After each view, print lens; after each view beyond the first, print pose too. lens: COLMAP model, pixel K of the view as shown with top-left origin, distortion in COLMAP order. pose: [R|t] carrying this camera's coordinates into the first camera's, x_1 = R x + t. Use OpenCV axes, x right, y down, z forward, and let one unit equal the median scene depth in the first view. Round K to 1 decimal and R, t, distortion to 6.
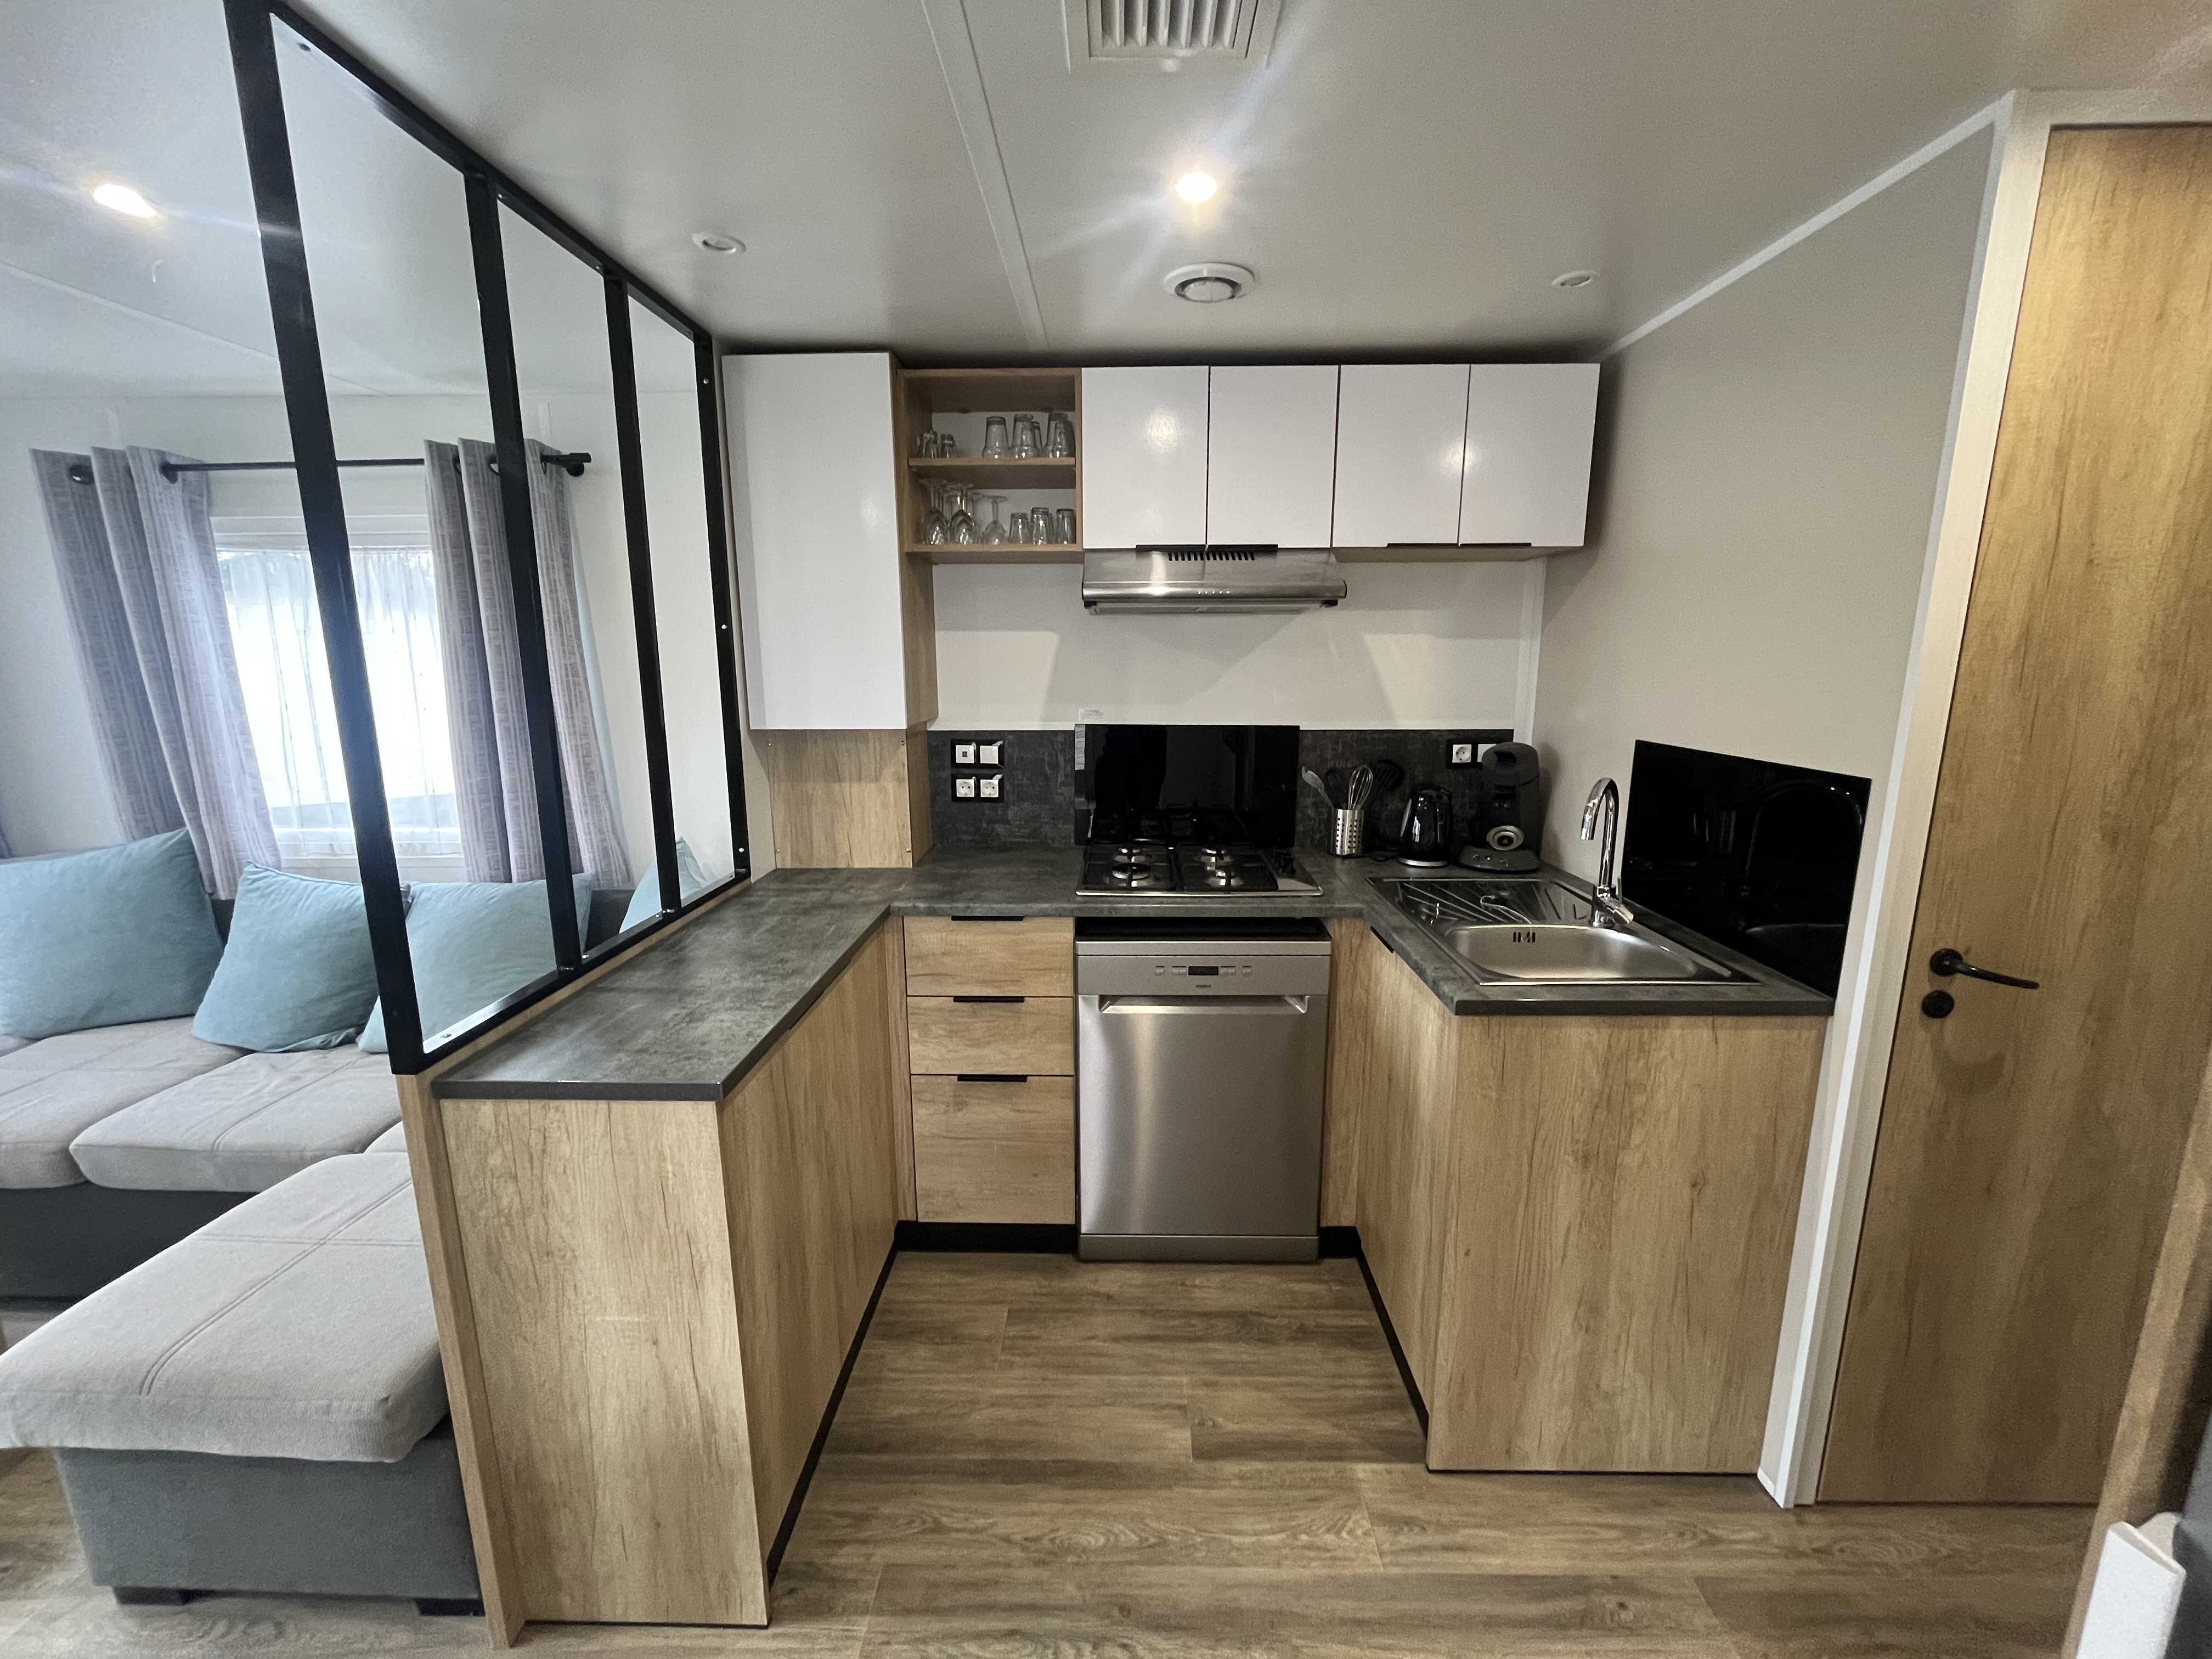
lens RADIAL K [[890.9, 0, 1097.1], [0, 890.9, 826.3], [0, 0, 1]] dist [-0.002242, -0.000377]
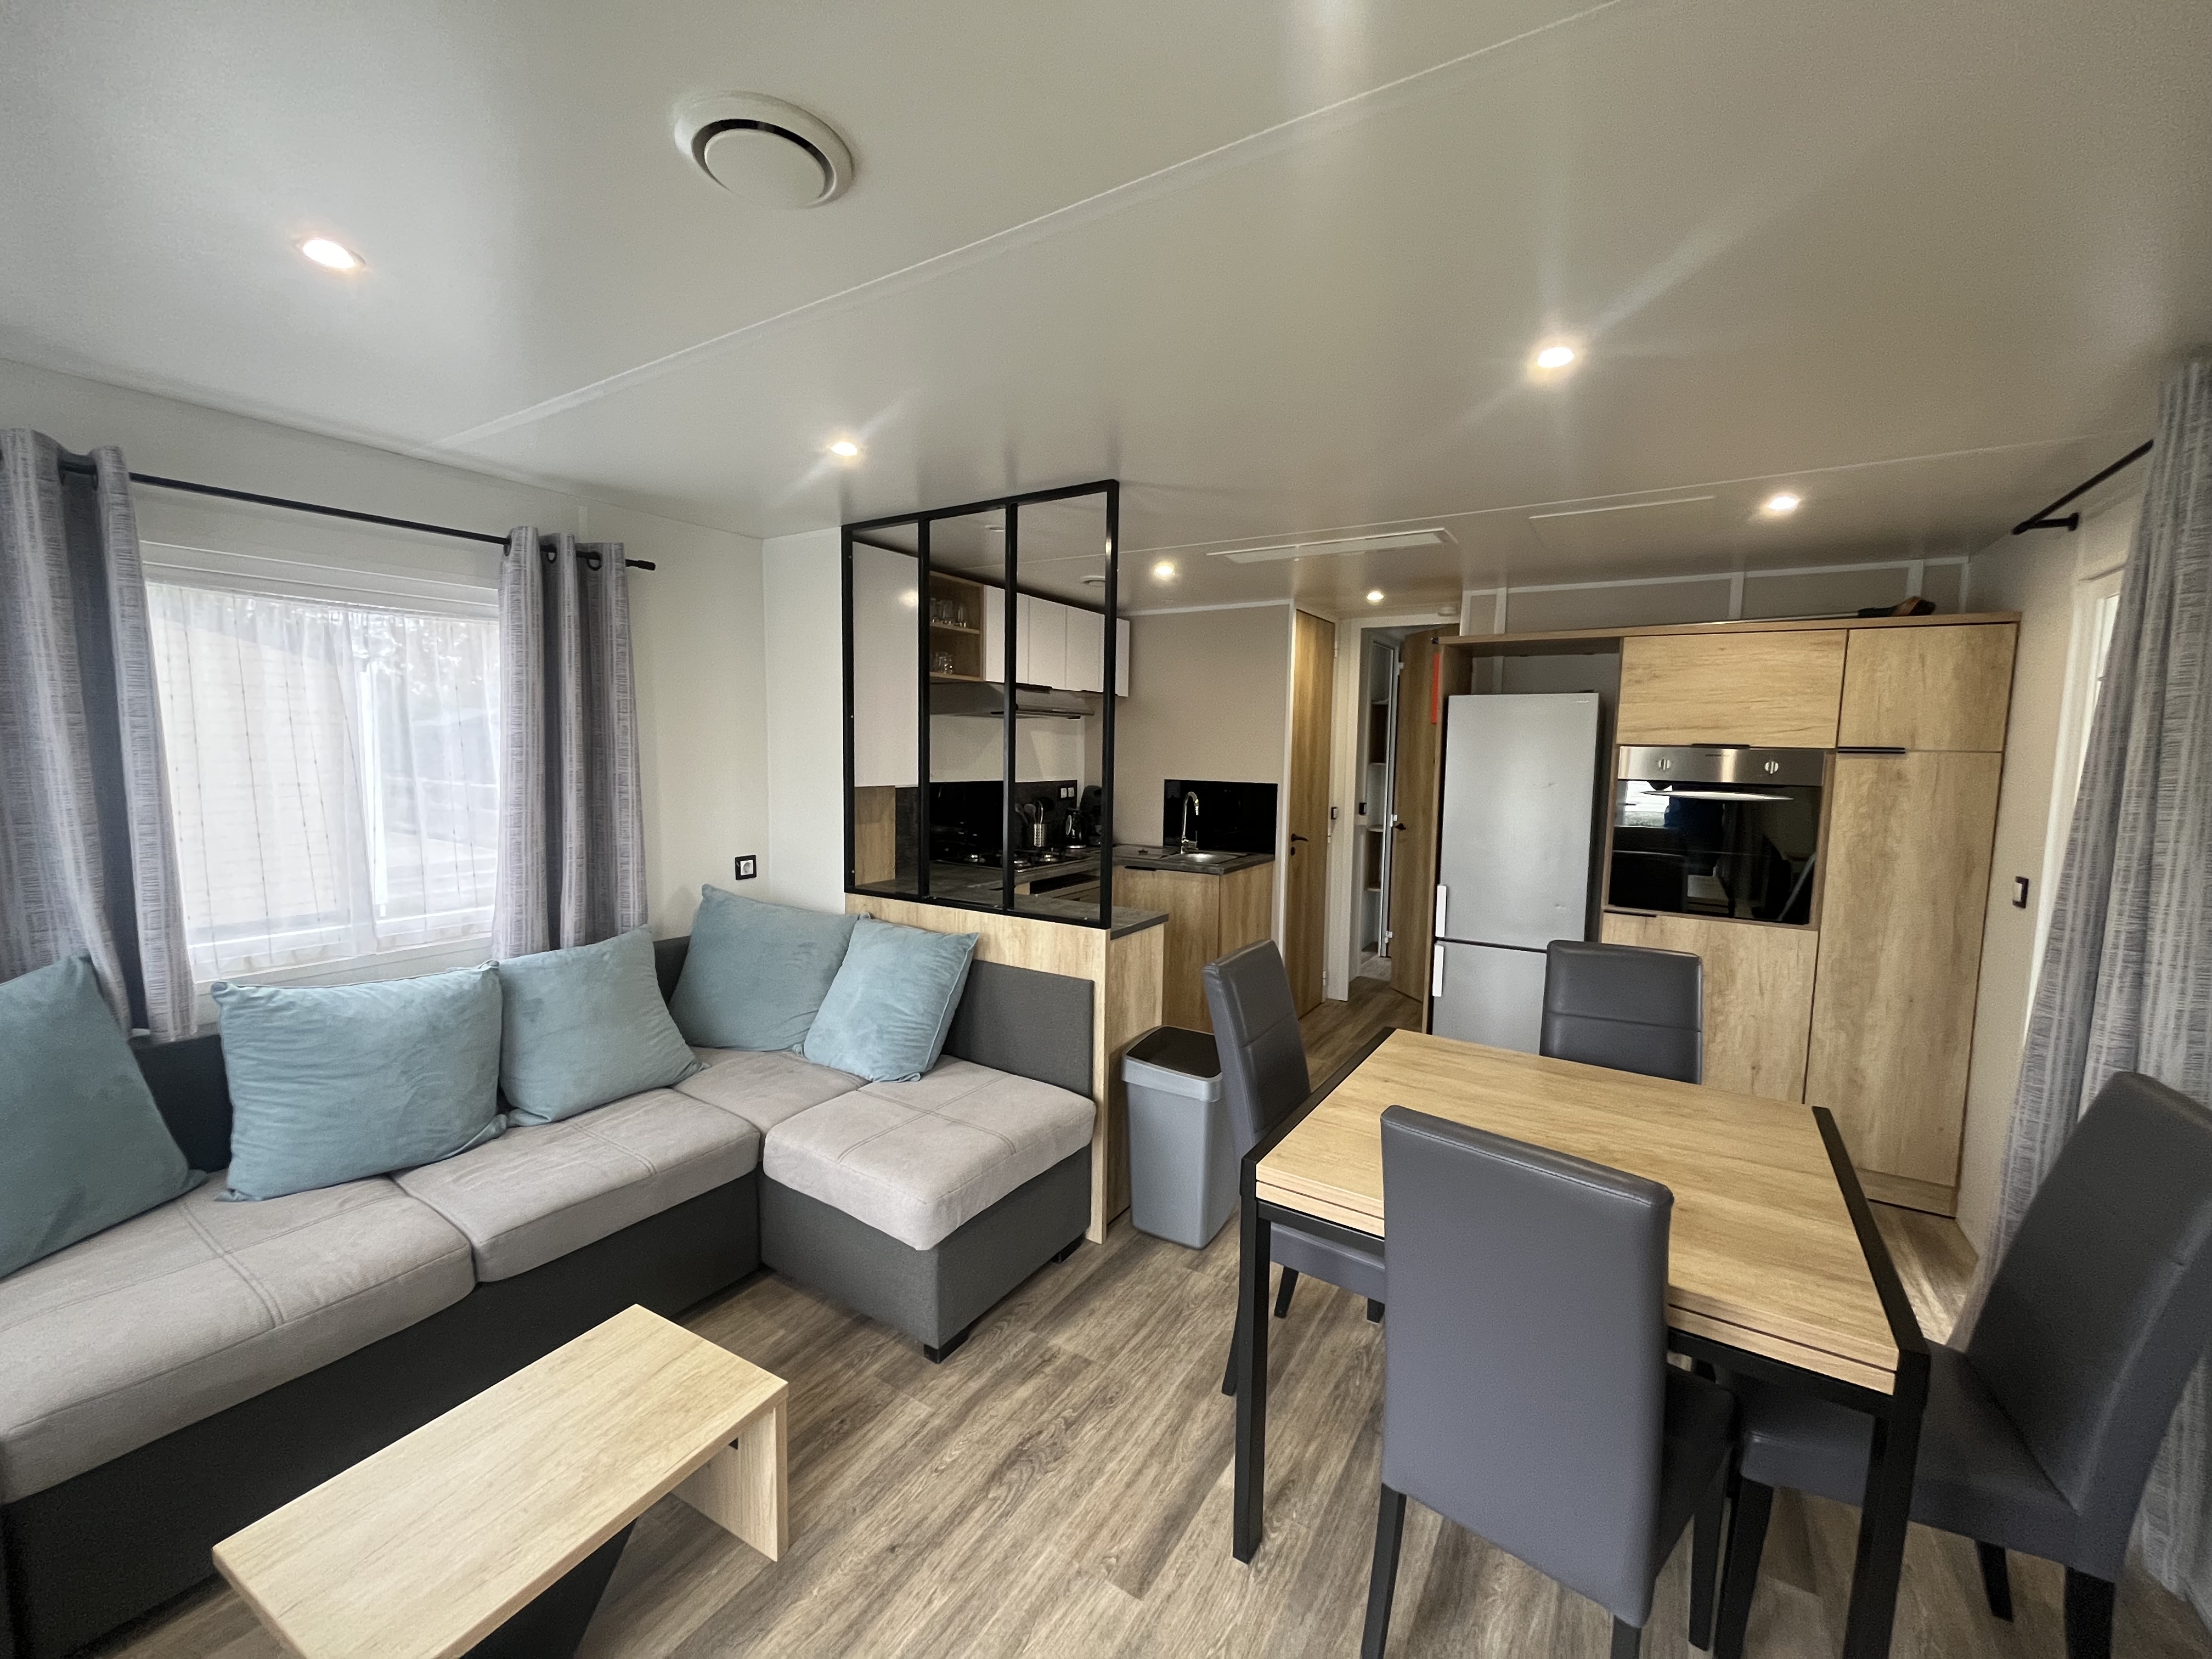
lens RADIAL K [[890.9, 0, 1097.1], [0, 890.9, 826.3], [0, 0, 1]] dist [-0.002242, -0.000377]
pose [[0.521436, -0.065639, 0.850762, -1.461055], [0.142765, 0.989694, -0.011144, 0.027564], [-0.841262, 0.127270, 0.525433, -0.088423]]
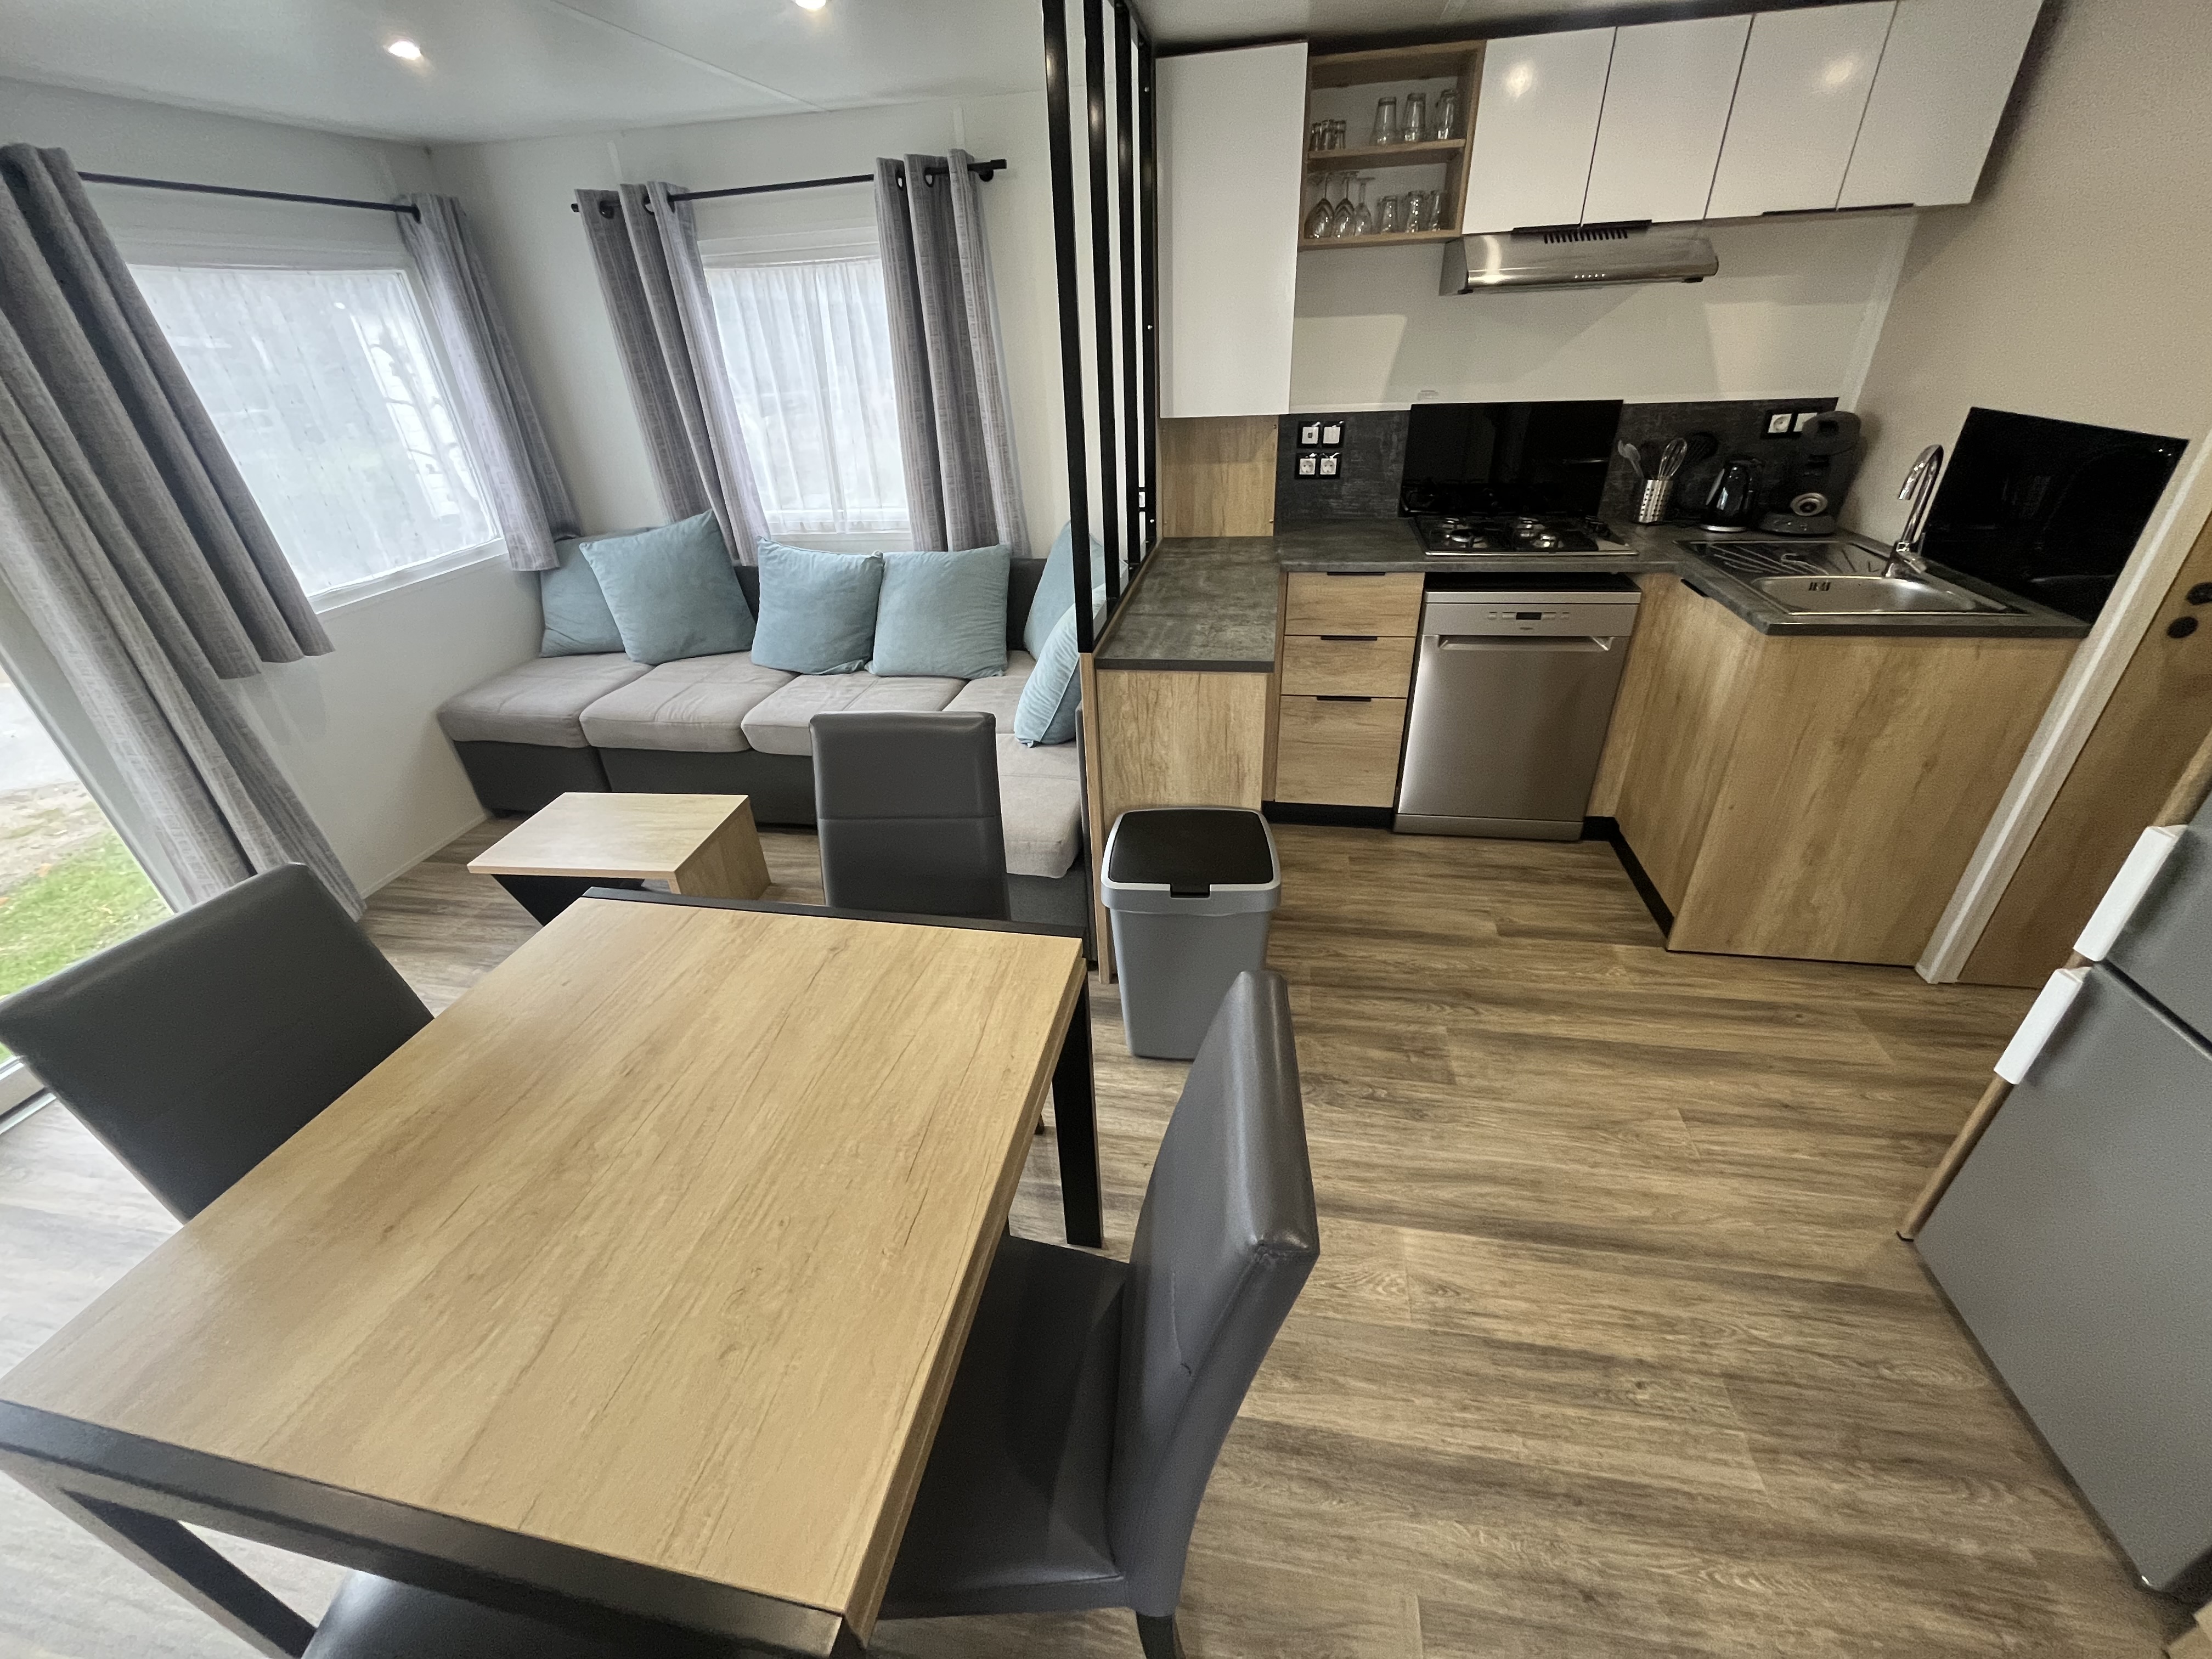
lens RADIAL K [[886.8, 0, 1103.4], [0, 886.8, 823.4], [0, 0, 1]] dist [-0.001804, -0.000047]
pose [[0.986735, 0.042696, -0.156621, -0.260154], [0.011072, 0.944847, 0.327325, 0.020155], [0.161959, -0.324717, 0.931841, -0.363122]]
